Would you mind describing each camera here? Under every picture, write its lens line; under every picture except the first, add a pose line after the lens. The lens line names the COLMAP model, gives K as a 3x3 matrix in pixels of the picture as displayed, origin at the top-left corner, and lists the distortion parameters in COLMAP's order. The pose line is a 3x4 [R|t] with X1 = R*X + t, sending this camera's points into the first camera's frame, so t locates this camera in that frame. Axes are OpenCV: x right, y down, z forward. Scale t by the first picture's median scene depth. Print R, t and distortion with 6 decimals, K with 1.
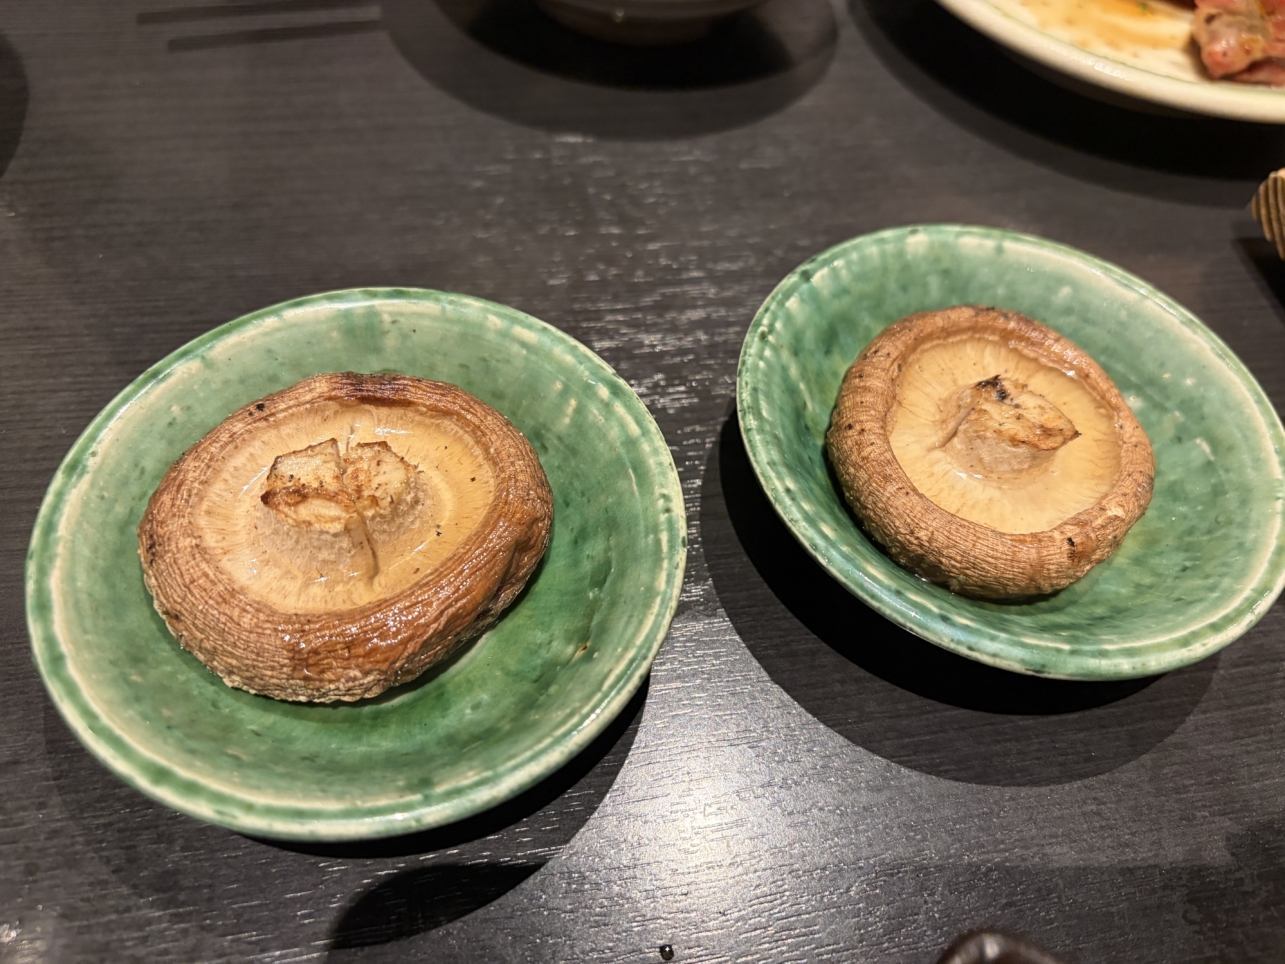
lens RADIAL K [[981.6, 0, 667.3], [0, 981.6, 481.3], [0, 0, 1]] dist [0.032247, -0.082099]
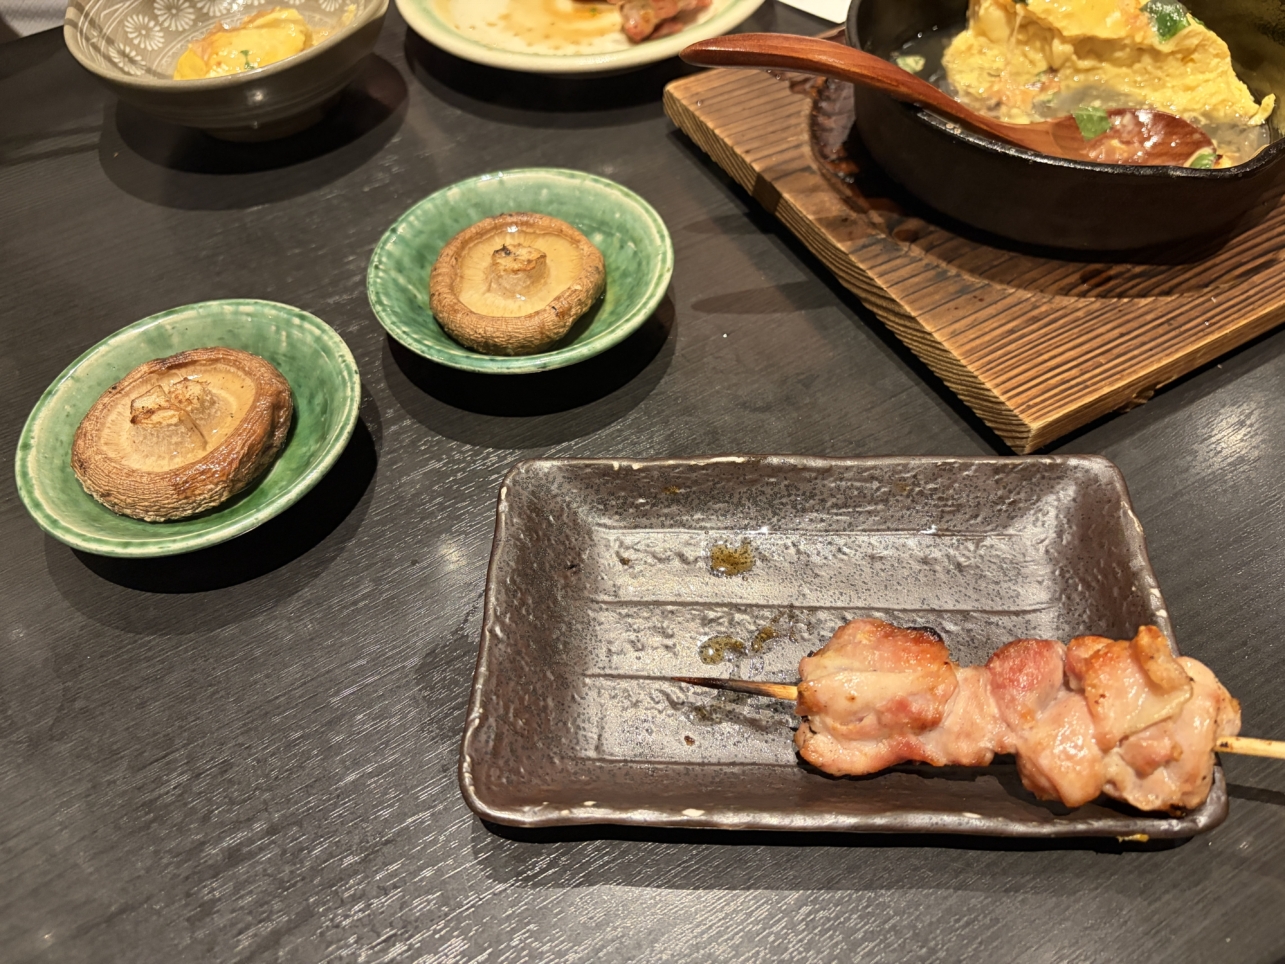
lens RADIAL K [[966.6, 0, 642.5], [0, 966.6, 482.0], [0, 0, 1]] dist [0.002298, 0.010742]
pose [[0.930028, -0.352547, 0.103723, 0.242813], [0.355838, 0.934435, -0.014532, 0.447528], [-0.091799, 0.050424, 0.994500, -0.842120]]
